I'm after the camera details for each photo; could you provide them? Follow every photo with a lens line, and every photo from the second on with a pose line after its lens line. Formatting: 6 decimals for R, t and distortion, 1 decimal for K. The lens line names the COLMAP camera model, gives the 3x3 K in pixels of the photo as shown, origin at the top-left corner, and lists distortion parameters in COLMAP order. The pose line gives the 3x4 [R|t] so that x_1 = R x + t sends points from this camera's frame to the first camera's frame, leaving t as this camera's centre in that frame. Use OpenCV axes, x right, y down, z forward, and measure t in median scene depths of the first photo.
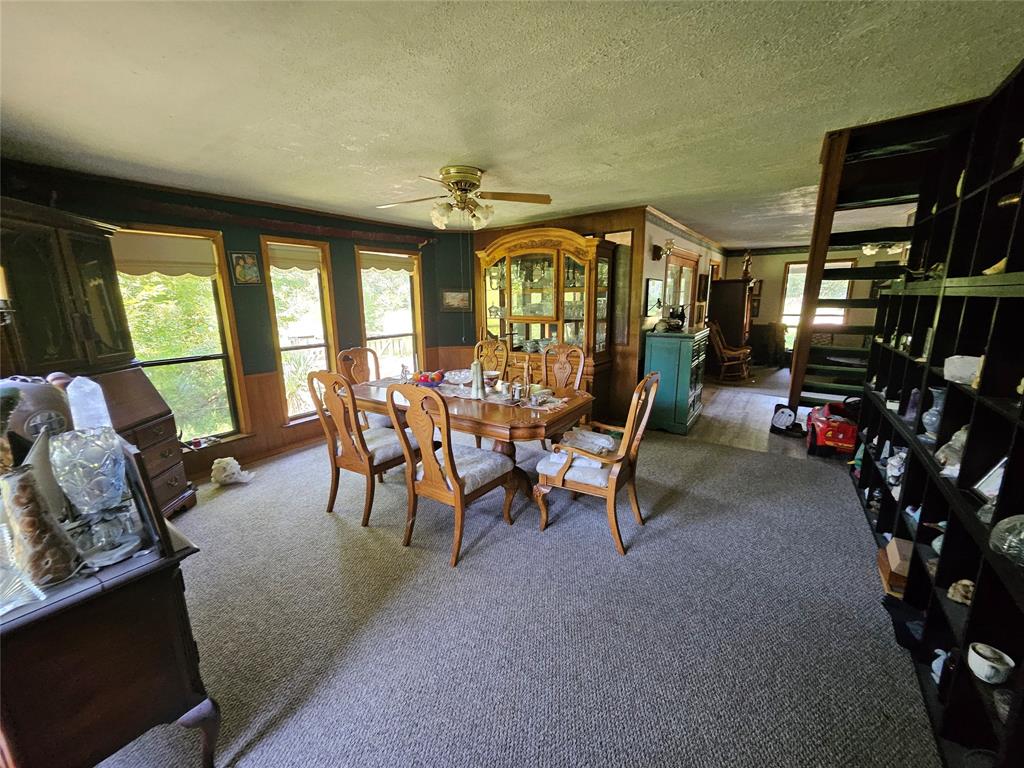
lens RADIAL K [[407.1, 0, 513.1], [0, 407.1, 381.2], [0, 0, 1]] dist [0.002319, -0.001528]
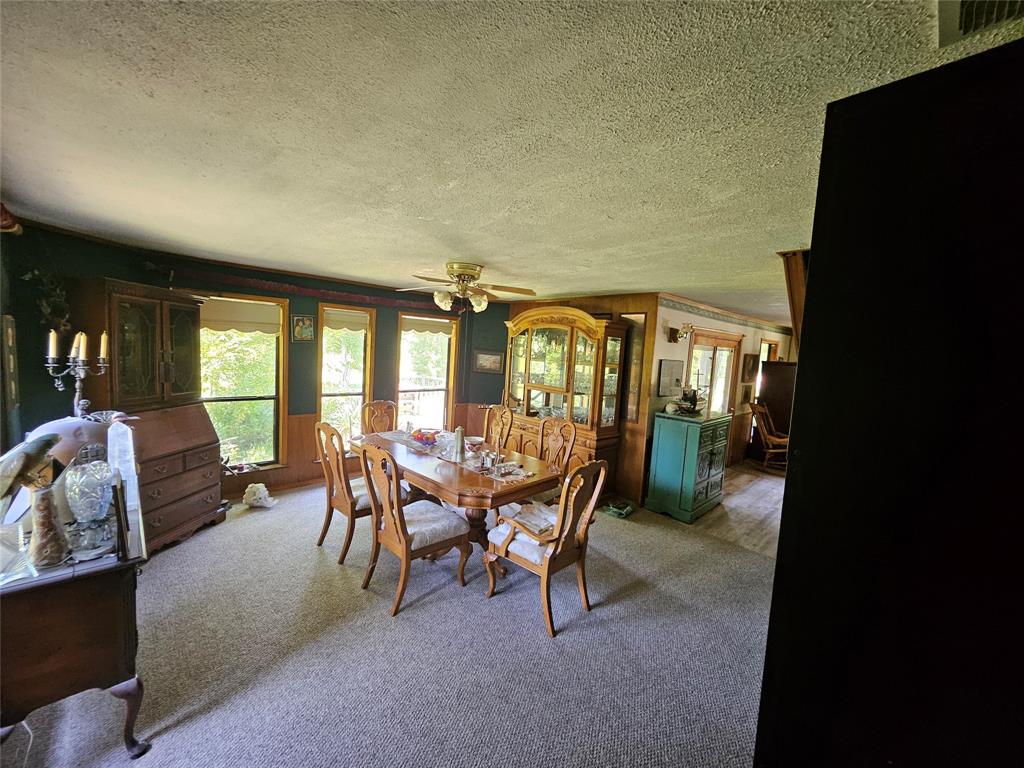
lens RADIAL K [[407.1, 0, 506.5], [0, 407.1, 382.1], [0, 0, 1]] dist [0.002319, -0.001528]
pose [[0.977828, 0.089673, -0.189238, 0.224042], [-0.112249, 0.987331, -0.112150, -0.058777], [0.176783, 0.130905, 0.975506, -0.076570]]
